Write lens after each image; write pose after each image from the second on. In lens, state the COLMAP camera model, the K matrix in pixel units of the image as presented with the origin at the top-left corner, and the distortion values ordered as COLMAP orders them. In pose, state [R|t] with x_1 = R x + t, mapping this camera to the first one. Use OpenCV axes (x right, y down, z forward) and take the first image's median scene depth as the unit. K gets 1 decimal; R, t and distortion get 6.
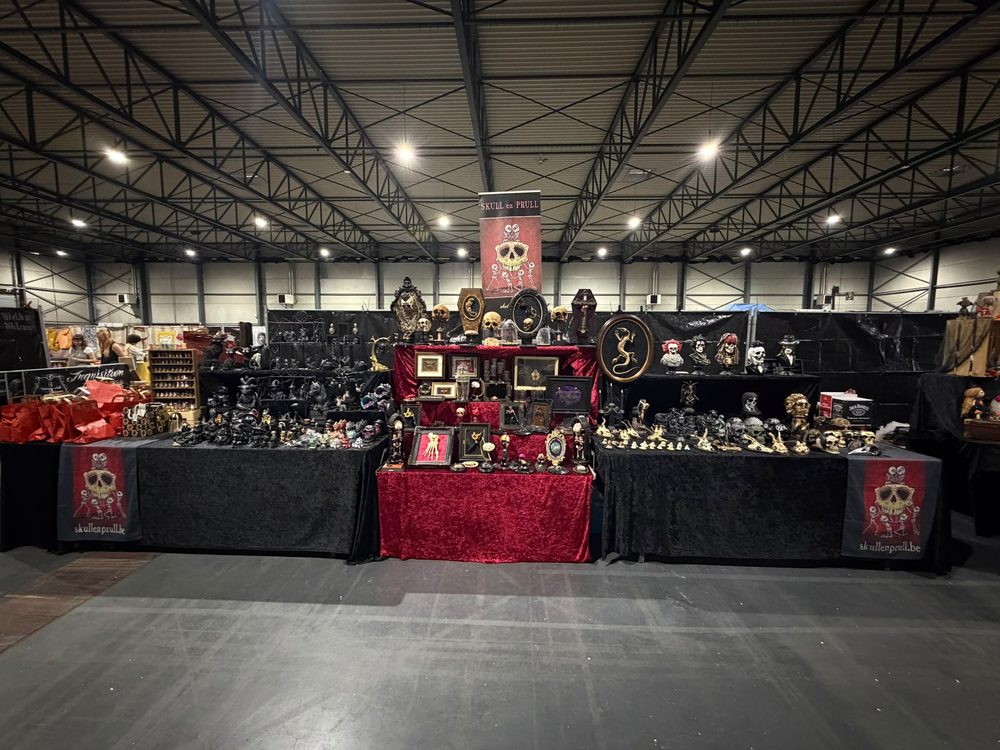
lens RADIAL K [[397.7, 0, 497.7], [0, 397.7, 372.5], [0, 0, 1]] dist [0.000085, -0.000001]
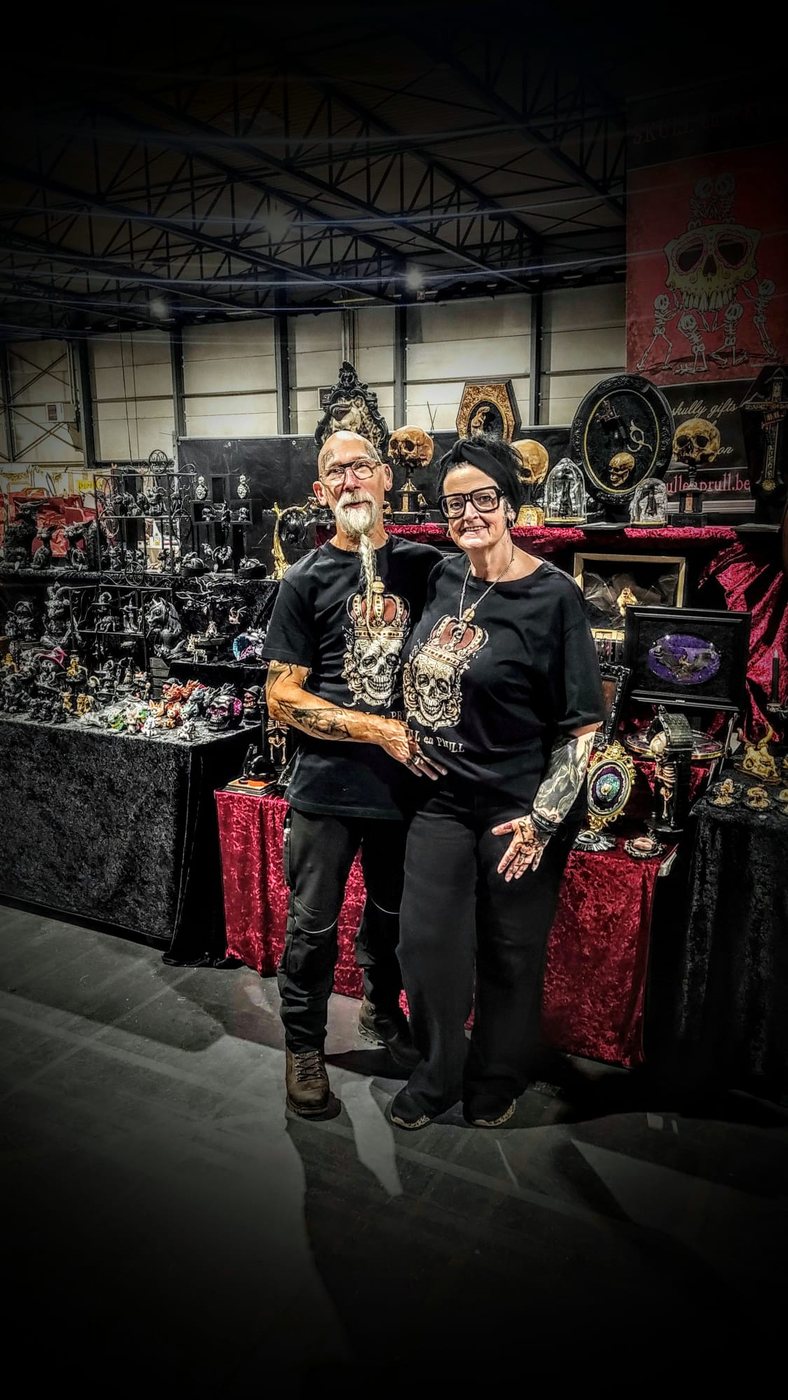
lens RADIAL K [[998.8, 0, 394.1], [0, 998.8, 703.8], [0, 0, 1]] dist [0.017513, -0.003189]
pose [[0.899881, 0.081609, -0.428433, 0.312918], [-0.024852, 0.990336, 0.136441, -0.022574], [0.435428, -0.112133, 0.893213, 0.009413]]
